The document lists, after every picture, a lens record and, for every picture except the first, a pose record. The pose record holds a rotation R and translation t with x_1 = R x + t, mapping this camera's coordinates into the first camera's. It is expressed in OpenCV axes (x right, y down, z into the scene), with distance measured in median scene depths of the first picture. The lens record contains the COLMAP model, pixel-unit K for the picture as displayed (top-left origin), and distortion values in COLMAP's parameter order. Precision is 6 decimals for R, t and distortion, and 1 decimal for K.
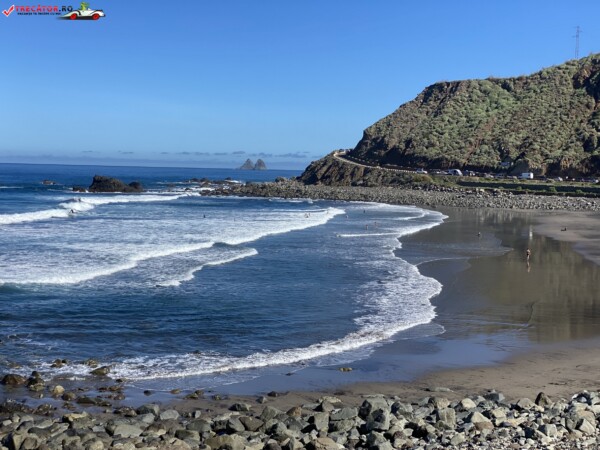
lens RADIAL K [[889.5, 0, 287.2], [0, 889.5, 205.5], [0, 0, 1]] dist [0.090529, 0.000000]
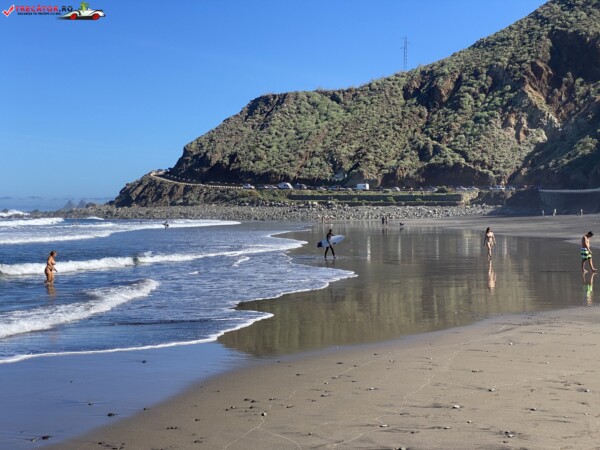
lens RADIAL K [[889.5, 0, 308.2], [0, 889.5, 219.9], [0, 0, 1]] dist [0.090529, 0.000000]
pose [[0.976695, -0.017721, 0.213900, 0.016618], [0.024705, 0.999244, -0.030019, 0.022054], [-0.213207, 0.034603, 0.976394, 0.108153]]
